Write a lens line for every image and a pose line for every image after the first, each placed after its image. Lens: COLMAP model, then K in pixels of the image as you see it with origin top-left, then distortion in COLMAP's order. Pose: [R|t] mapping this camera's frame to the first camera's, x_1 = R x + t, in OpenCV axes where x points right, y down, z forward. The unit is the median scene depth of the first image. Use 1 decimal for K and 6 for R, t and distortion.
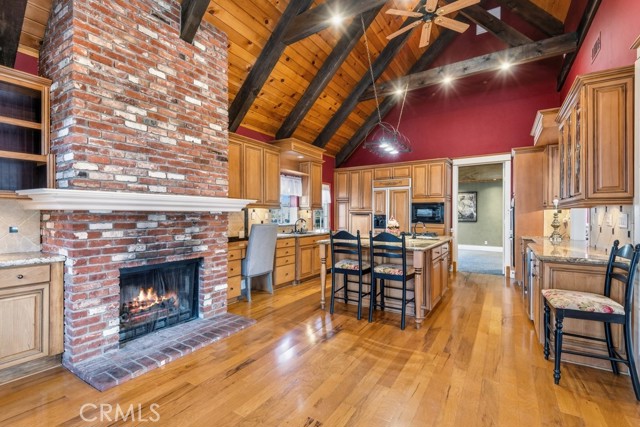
lens RADIAL K [[296.7, 0, 320.4], [0, 296.7, 214.3], [0, 0, 1]] dist [0.003510, -0.000014]
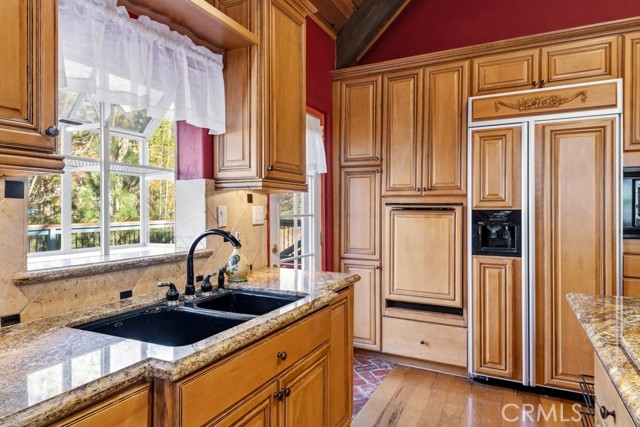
lens RADIAL K [[402.8, 0, 318.4], [0, 402.8, 211.7], [0, 0, 1]] dist [0.008836, 0.000022]
pose [[0.994133, -0.001504, 0.108153, -0.021535], [0.000977, 0.999987, 0.004927, 0.000839], [-0.108159, -0.004792, 0.994122, 0.625853]]
